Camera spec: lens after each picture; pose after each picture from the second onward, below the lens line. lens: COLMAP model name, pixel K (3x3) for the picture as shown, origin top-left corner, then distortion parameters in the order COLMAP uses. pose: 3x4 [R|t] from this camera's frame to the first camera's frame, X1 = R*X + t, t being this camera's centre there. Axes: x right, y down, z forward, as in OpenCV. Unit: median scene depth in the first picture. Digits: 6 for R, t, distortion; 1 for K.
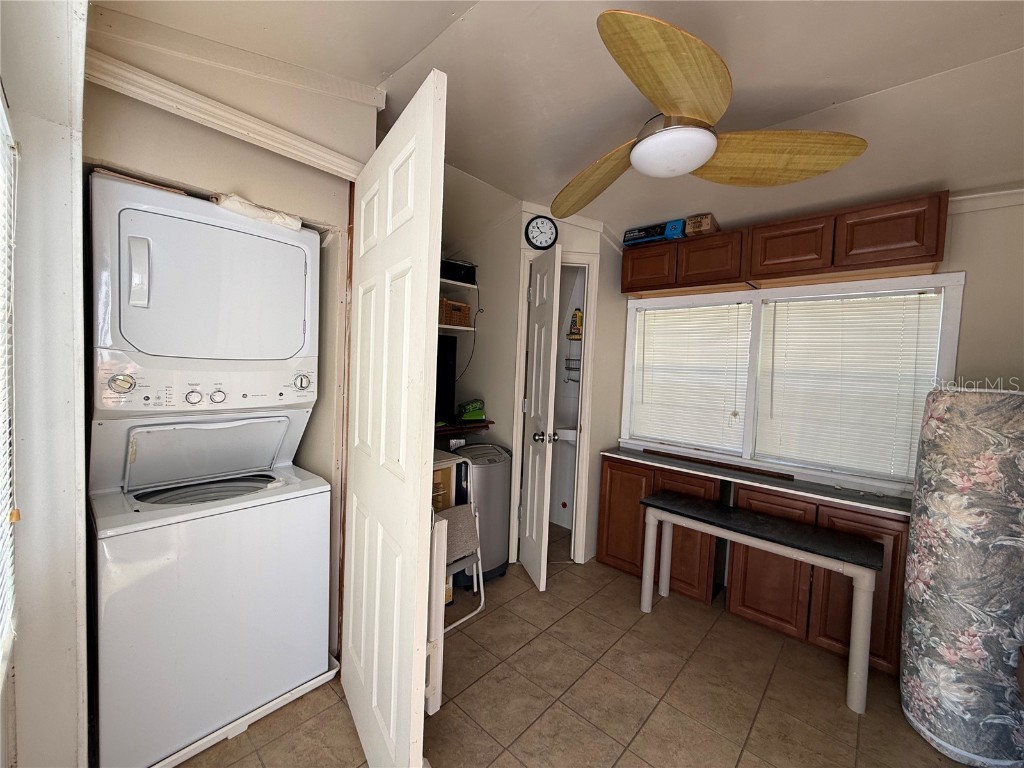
lens RADIAL K [[404.7, 0, 514.8], [0, 404.7, 381.6], [0, 0, 1]] dist [-0.003558, -0.000226]
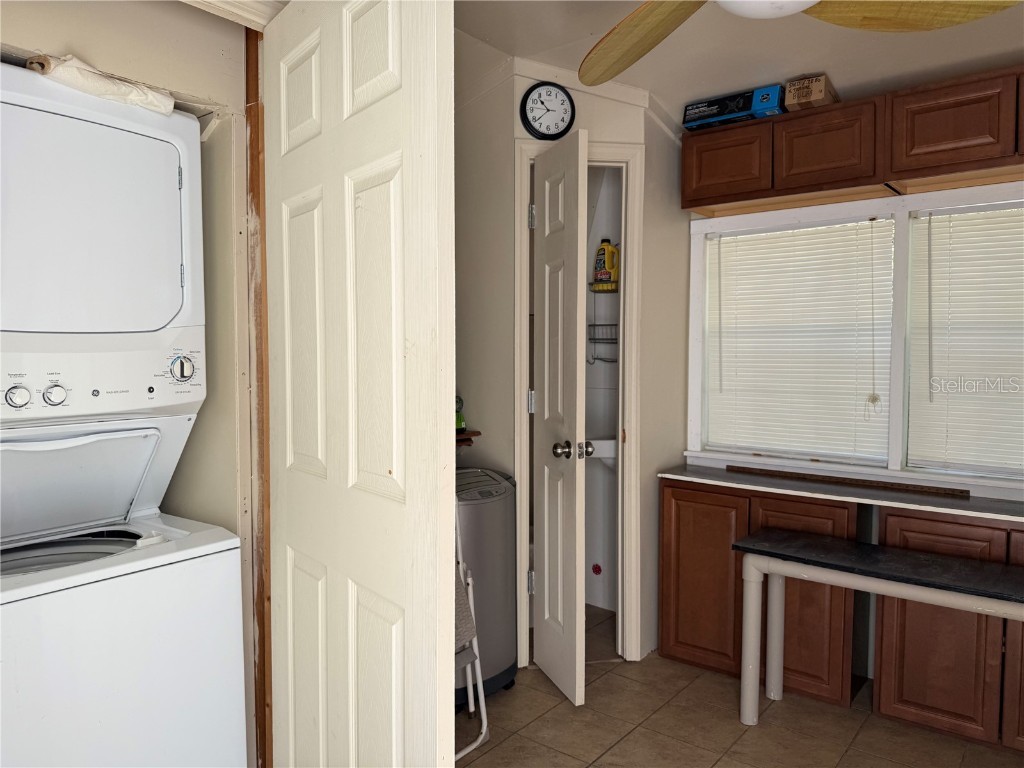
lens RADIAL K [[719.2, 0, 518.6], [0, 719.2, 385.8], [0, 0, 1]] dist [0.047890, -0.072887]
pose [[0.996628, -0.045621, 0.068207, -0.078451], [0.045052, 0.998936, 0.009864, 0.028210], [-0.068585, -0.006758, 0.997622, -0.074180]]
